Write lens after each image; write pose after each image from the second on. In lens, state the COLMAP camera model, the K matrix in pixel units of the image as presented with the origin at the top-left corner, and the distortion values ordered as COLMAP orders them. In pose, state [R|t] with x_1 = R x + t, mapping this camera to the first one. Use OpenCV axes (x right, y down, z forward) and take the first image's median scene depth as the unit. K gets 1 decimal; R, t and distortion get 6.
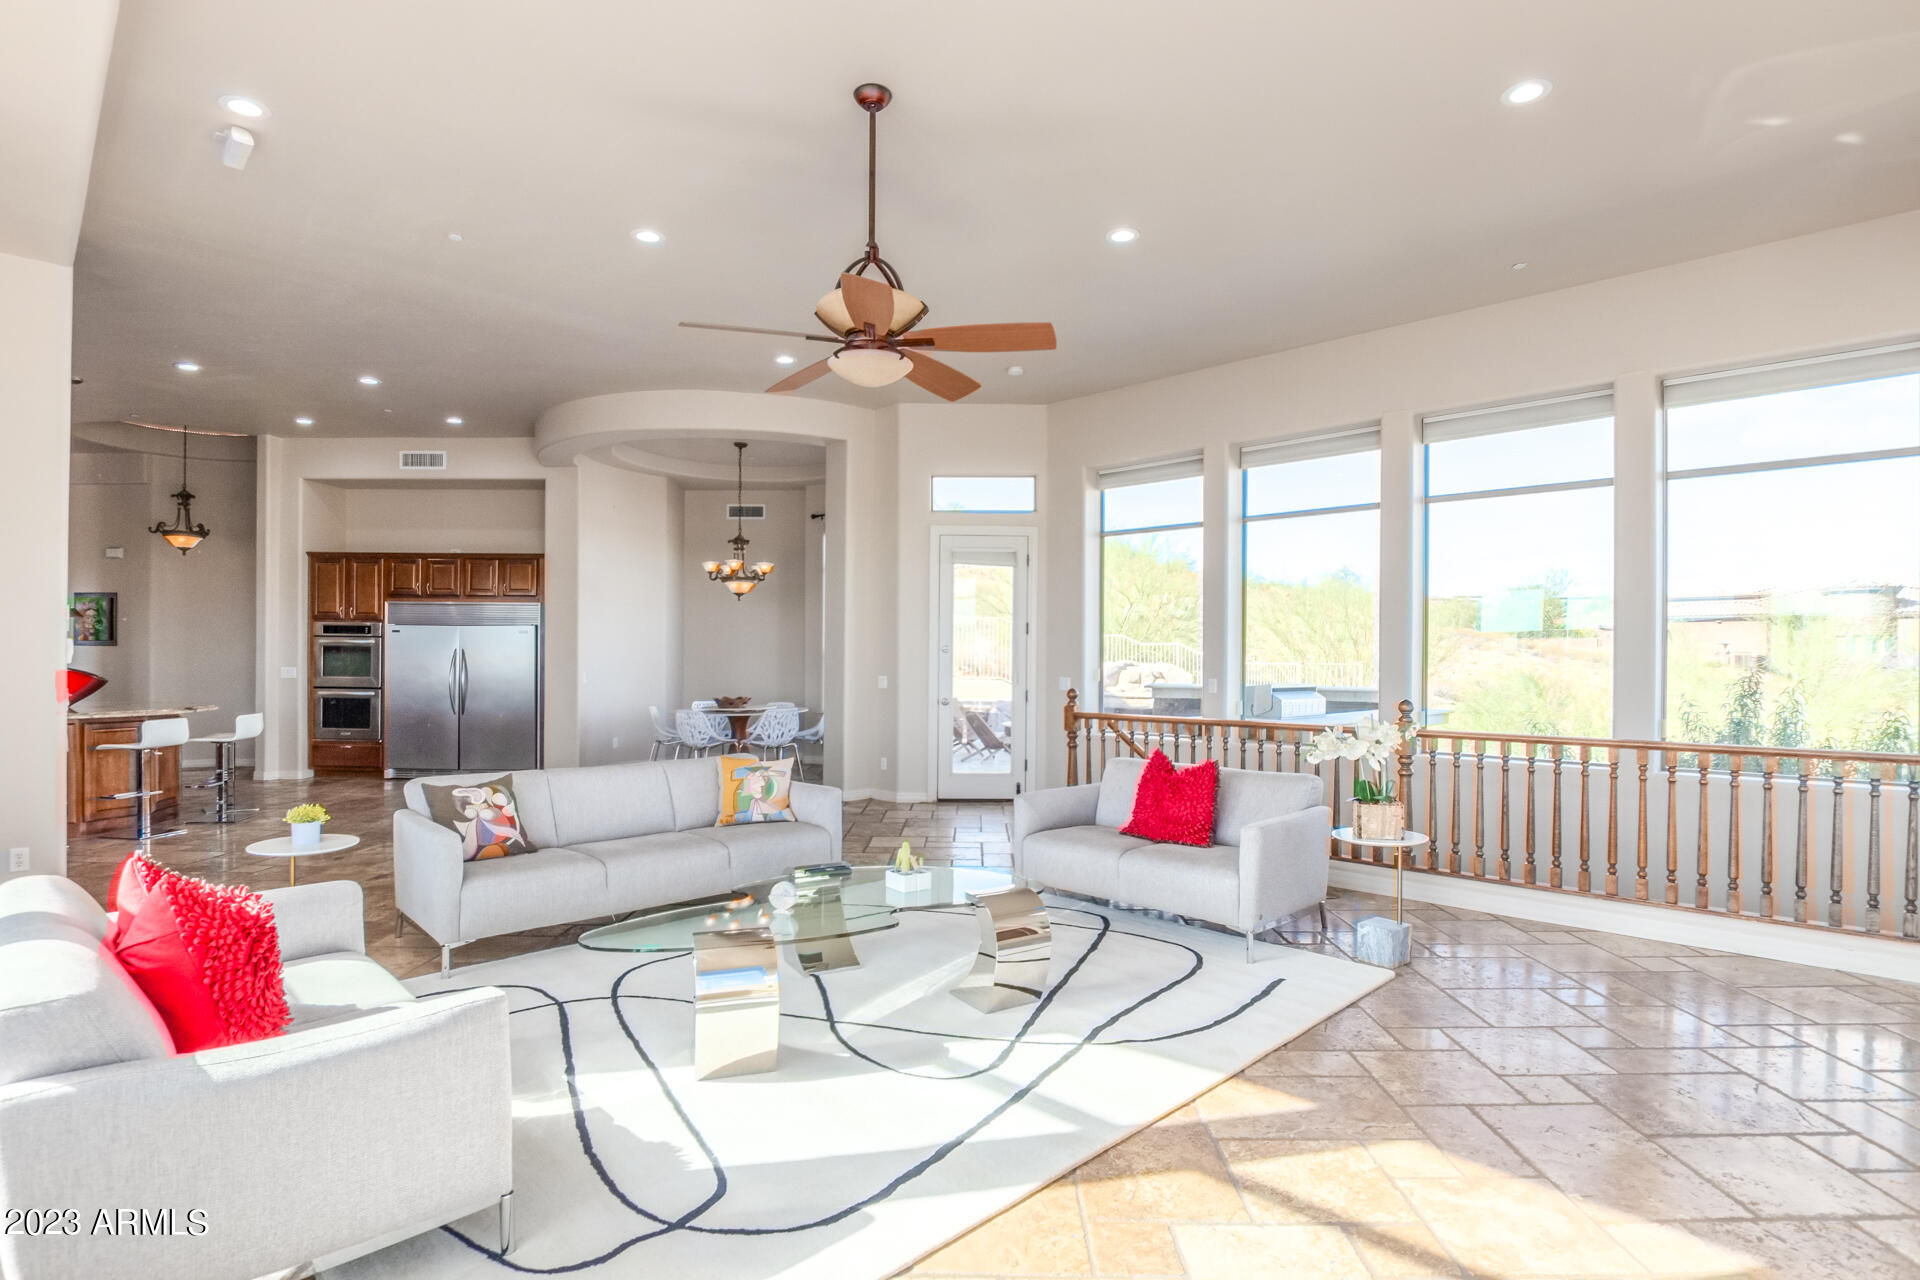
lens RADIAL K [[986.1, 0, 953.7], [0, 986.1, 651.5], [0, 0, 1]] dist [-0.015465, 0.003681]
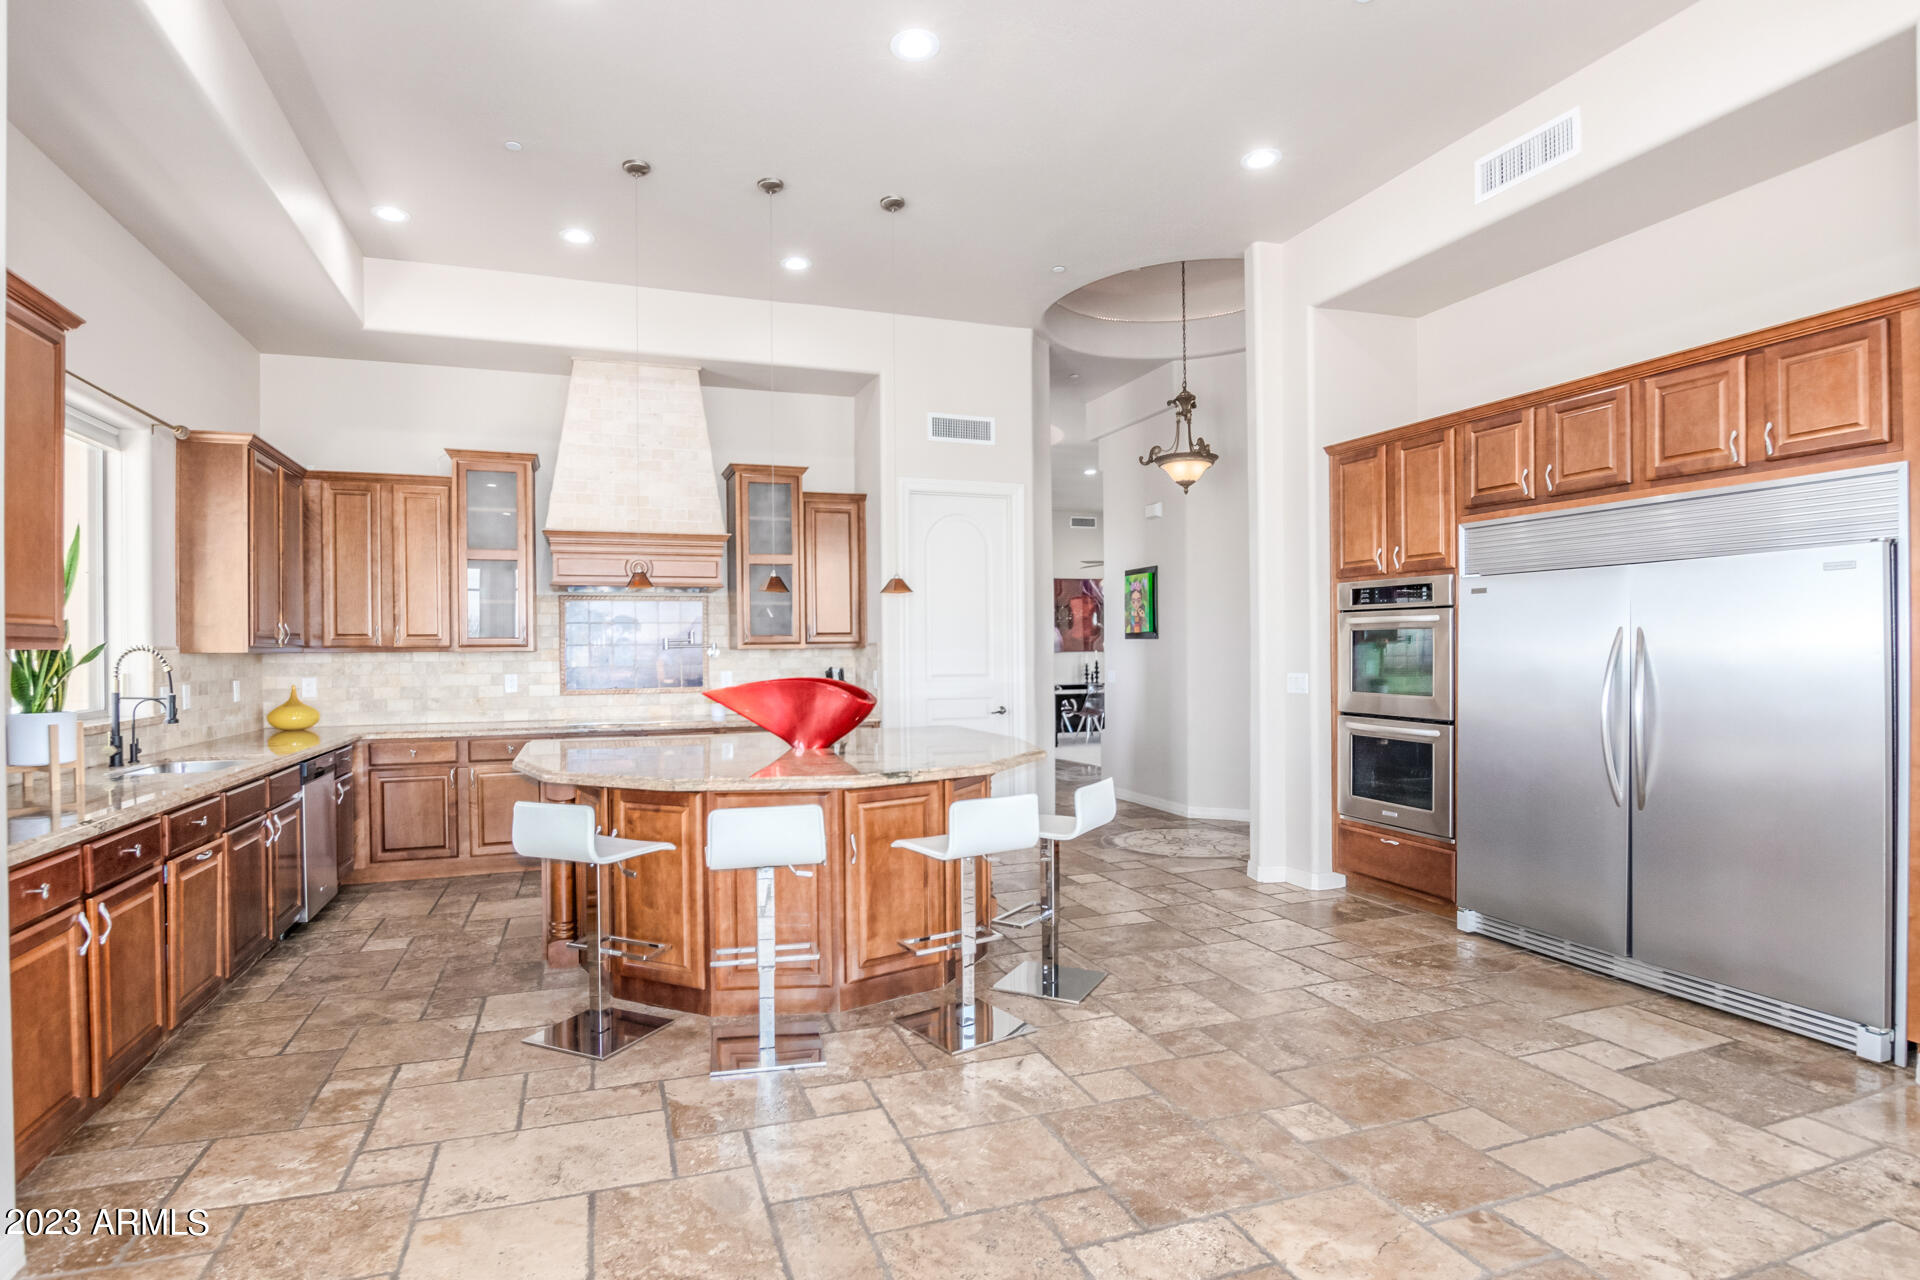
lens RADIAL K [[986.1, 0, 942.6], [0, 986.1, 653.9], [0, 0, 1]] dist [-0.015465, 0.003681]
pose [[0.361367, -0.006930, -0.932398, -0.254755], [0.014524, 0.999893, -0.001803, 0.003962], [0.932310, -0.012890, 0.361429, 0.626843]]
